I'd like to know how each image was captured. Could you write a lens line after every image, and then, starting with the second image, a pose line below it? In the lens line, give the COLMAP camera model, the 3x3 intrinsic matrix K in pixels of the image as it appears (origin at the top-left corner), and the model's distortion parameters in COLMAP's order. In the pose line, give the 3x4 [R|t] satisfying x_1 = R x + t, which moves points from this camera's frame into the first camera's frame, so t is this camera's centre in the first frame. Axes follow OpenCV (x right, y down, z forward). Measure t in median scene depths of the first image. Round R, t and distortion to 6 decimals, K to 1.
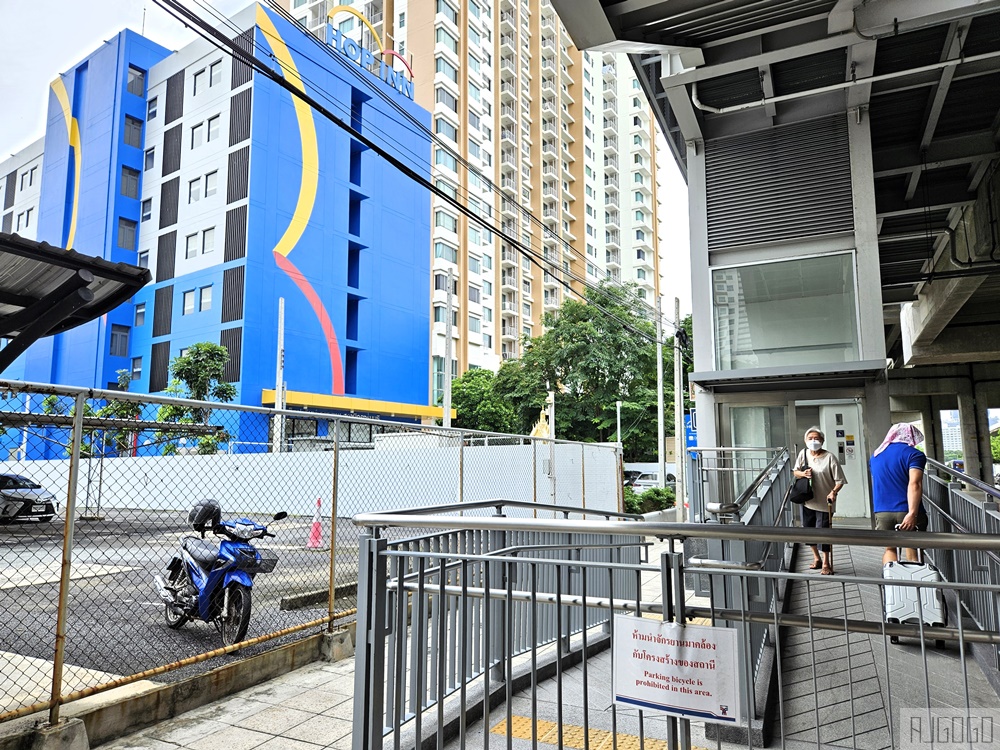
lens RADIAL K [[667.6, 0, 500.0], [0, 667.6, 375.0], [0, 0, 1]] dist [0.003051, 0.000661]
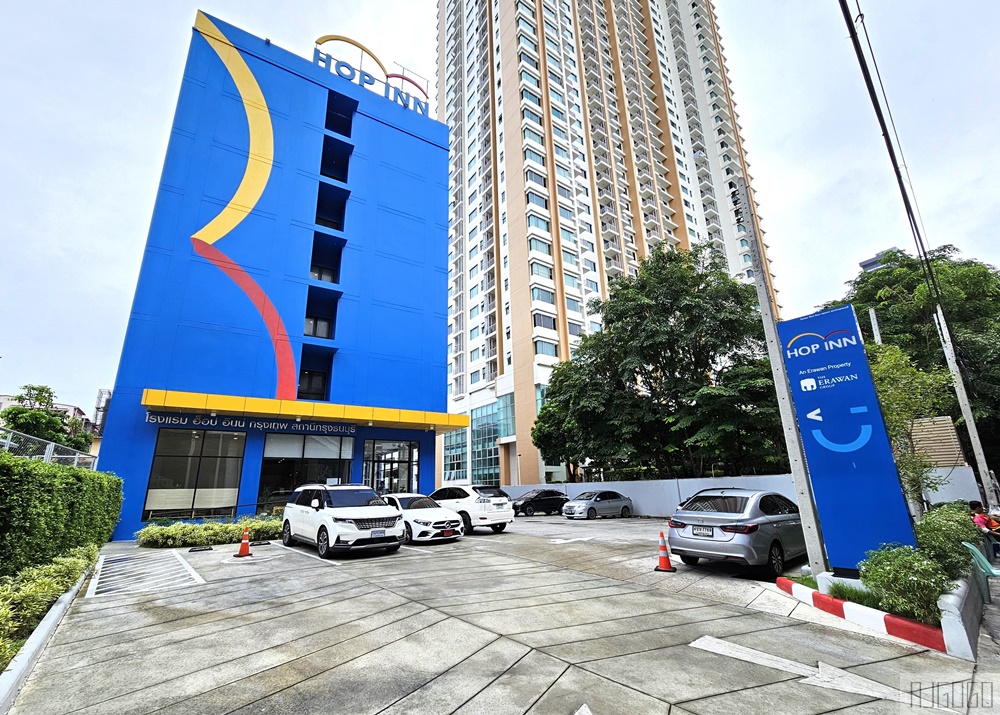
lens RADIAL K [[408.5, 0, 496.2], [0, 408.5, 369.4], [0, 0, 1]] dist [0.000296, 0.000009]
pose [[0.911586, -0.131721, -0.389436, 0.176512], [0.072962, 0.984079, -0.162063, 0.084337], [0.404583, 0.119320, 0.906684, 0.590843]]
